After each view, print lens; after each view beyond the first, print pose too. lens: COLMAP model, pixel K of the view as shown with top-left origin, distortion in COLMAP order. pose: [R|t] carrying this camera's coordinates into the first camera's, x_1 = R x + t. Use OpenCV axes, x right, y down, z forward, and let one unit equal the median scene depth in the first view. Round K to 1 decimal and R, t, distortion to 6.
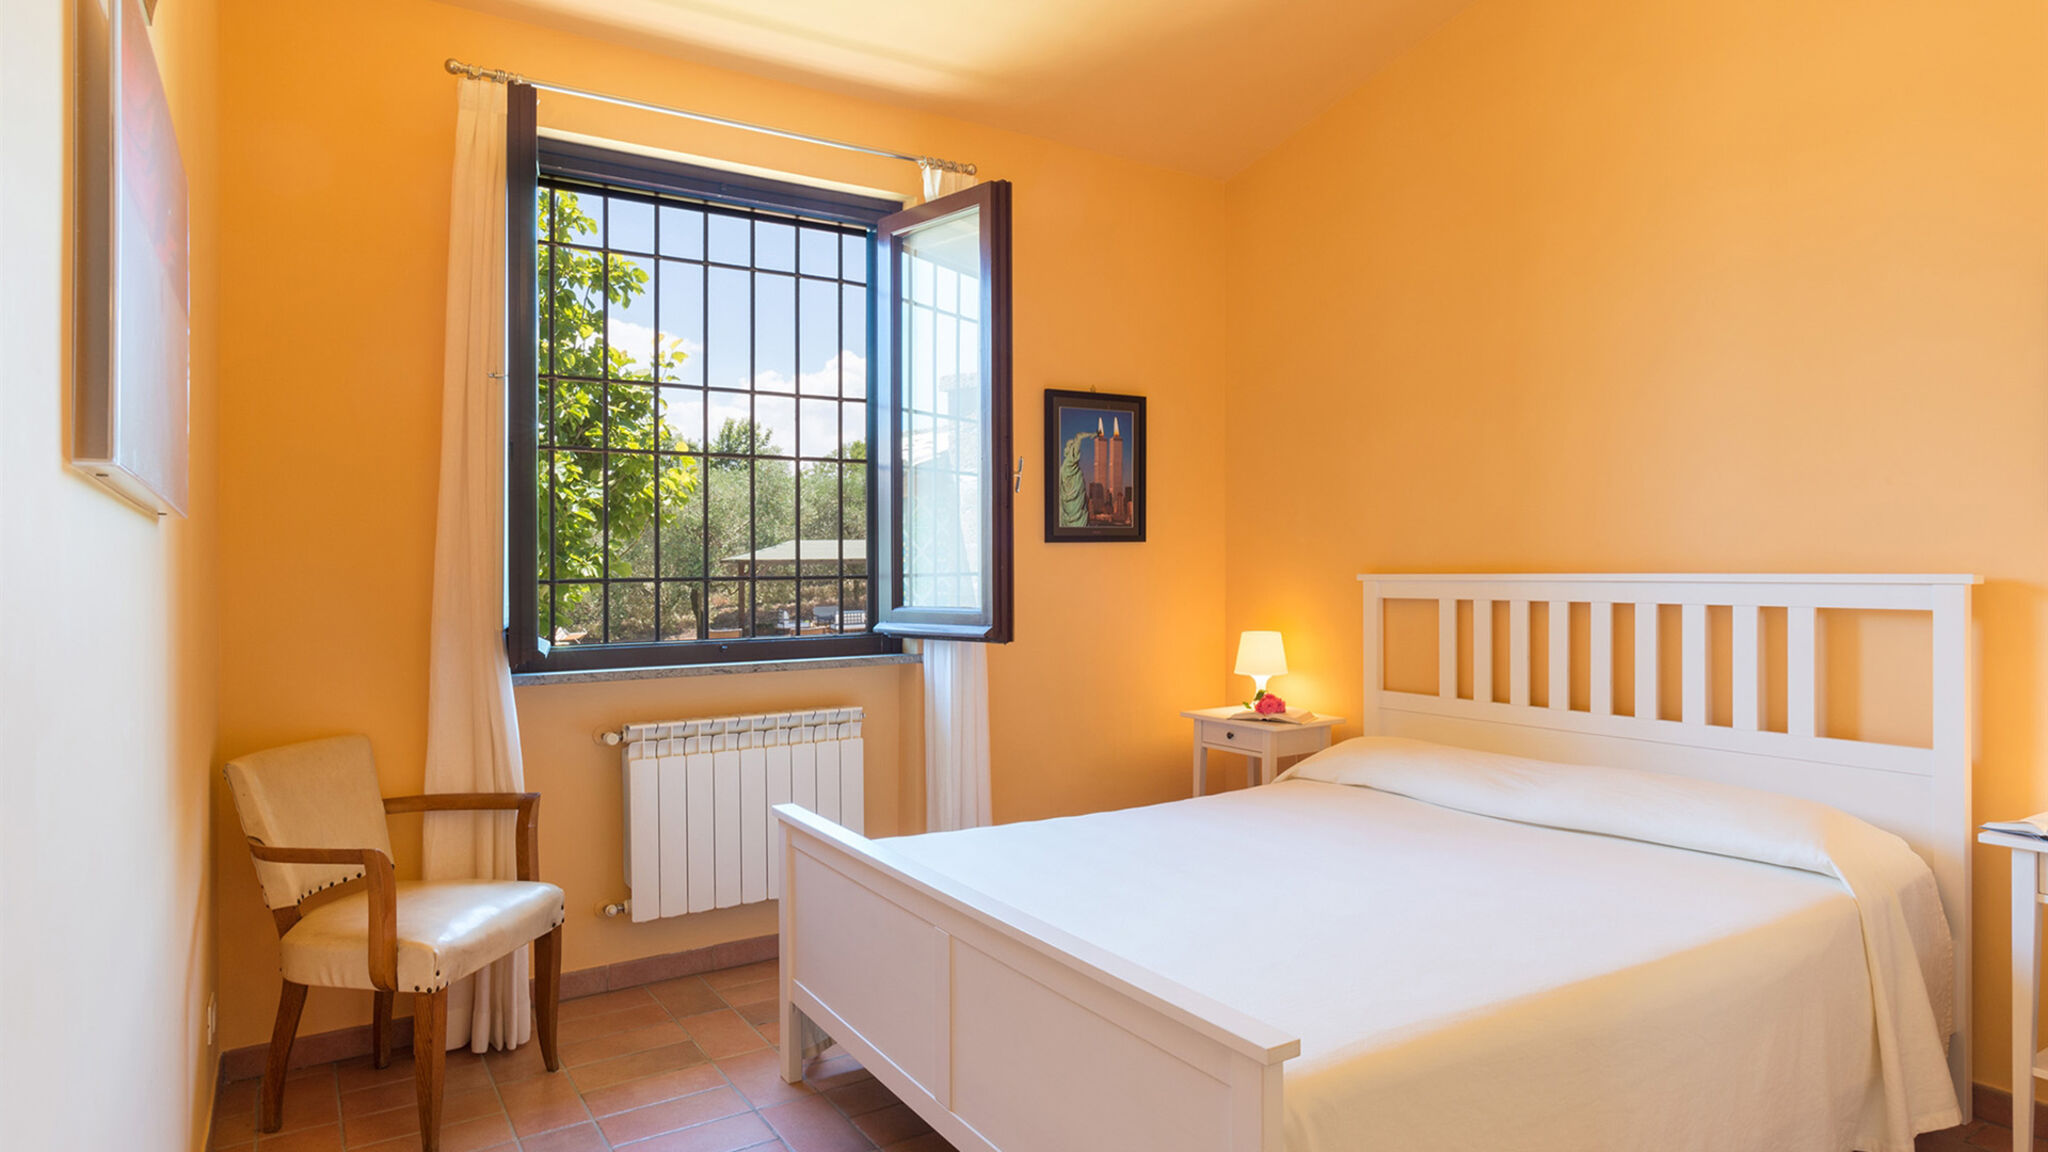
lens RADIAL K [[1171.6, 0, 1024.0], [0, 1171.6, 576.0], [0, 0, 1]] dist [-0.001361, -0.000473]
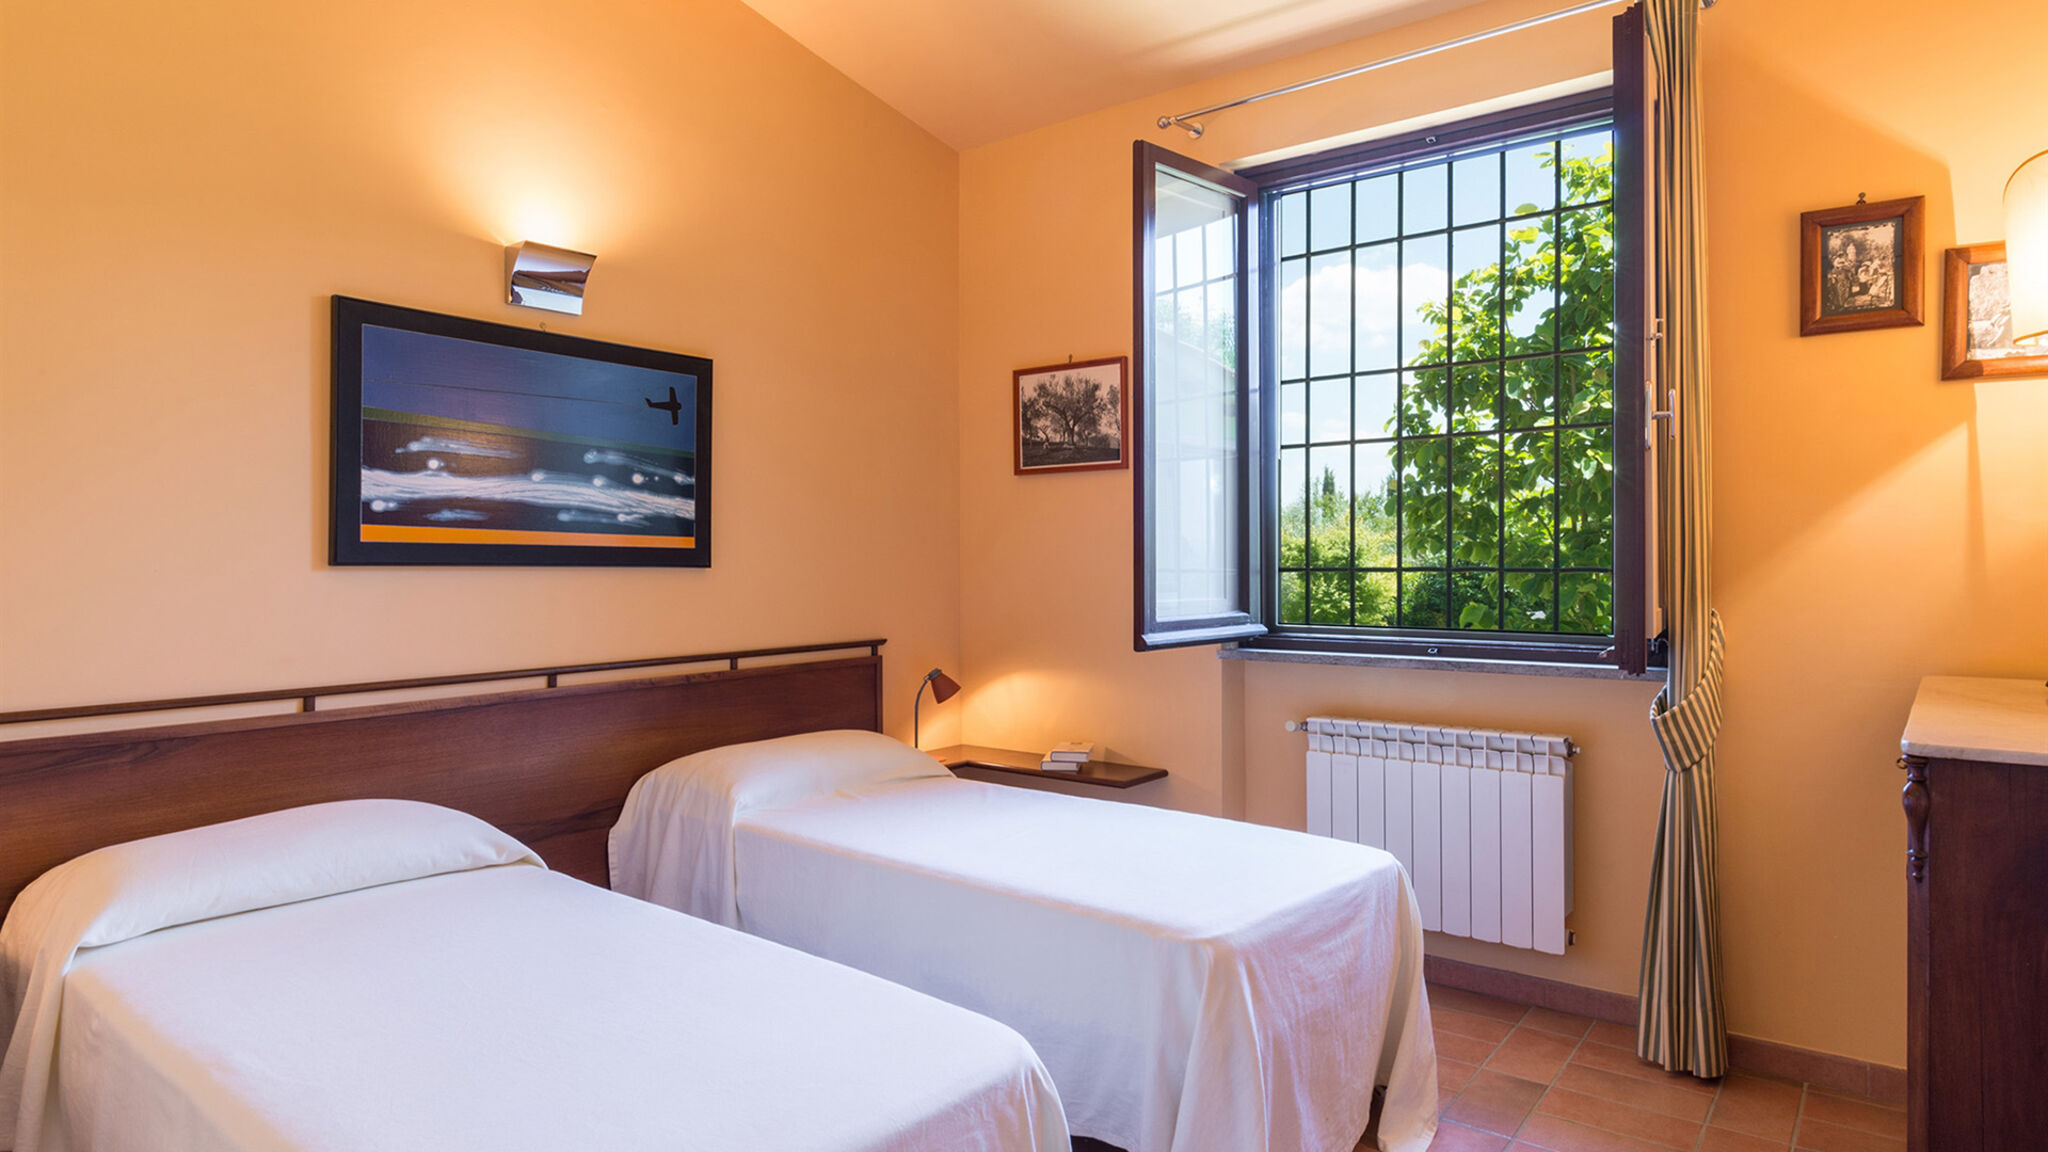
lens RADIAL K [[1171.6, 0, 1024.0], [0, 1171.6, 576.0], [0, 0, 1]] dist [-0.001361, -0.000473]
pose [[0.346307, 0.009525, -0.938073, 0.546937], [-0.003822, 0.999954, 0.008742, 0.004784], [0.938113, 0.000558, 0.346328, 0.467069]]
